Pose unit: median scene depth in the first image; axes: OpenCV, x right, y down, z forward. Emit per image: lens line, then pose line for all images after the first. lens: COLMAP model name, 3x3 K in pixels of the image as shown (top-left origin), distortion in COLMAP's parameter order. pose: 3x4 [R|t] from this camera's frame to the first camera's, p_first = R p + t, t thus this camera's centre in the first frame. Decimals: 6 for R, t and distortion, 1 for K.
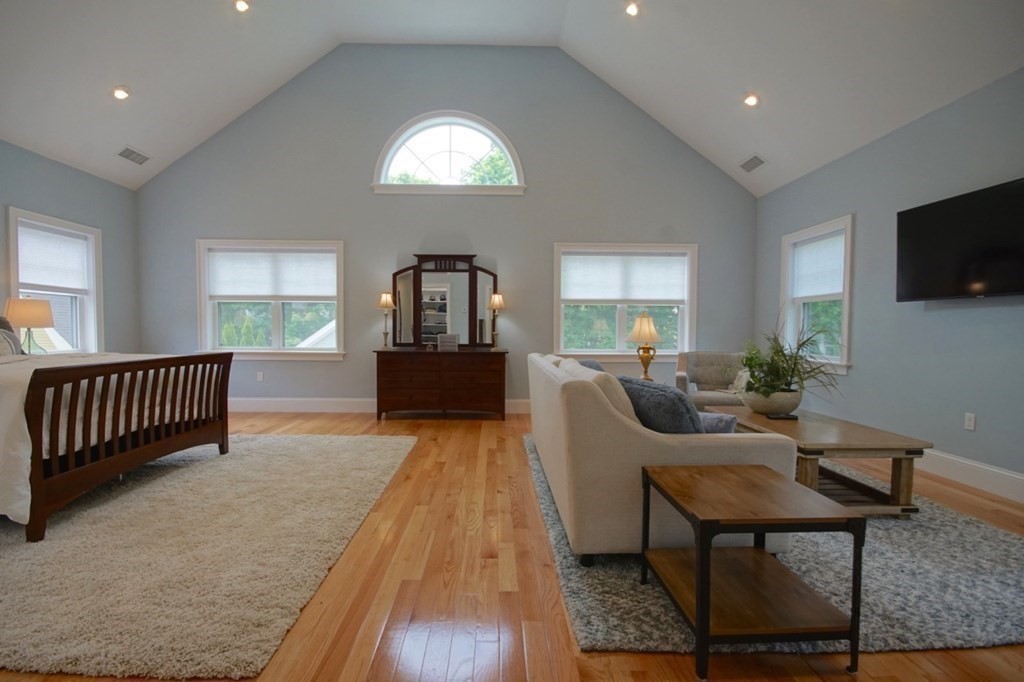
lens RADIAL K [[446.9, 0, 506.0], [0, 446.9, 345.2], [0, 0, 1]] dist [0.012683, -0.012813]
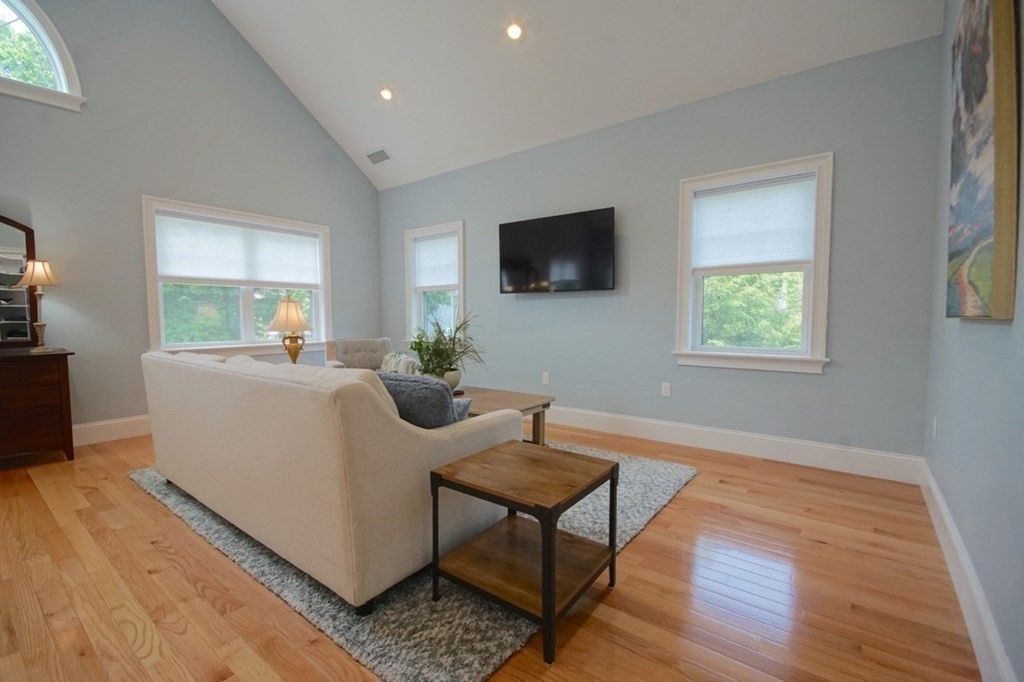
lens RADIAL K [[444.4, 0, 502.4], [0, 444.4, 346.0], [0, 0, 1]] dist [0.009762, -0.011482]
pose [[0.634831, -0.059212, 0.770379, -0.125473], [0.034069, 0.998235, 0.048651, -0.006389], [-0.771899, -0.004640, 0.635728, 0.157952]]
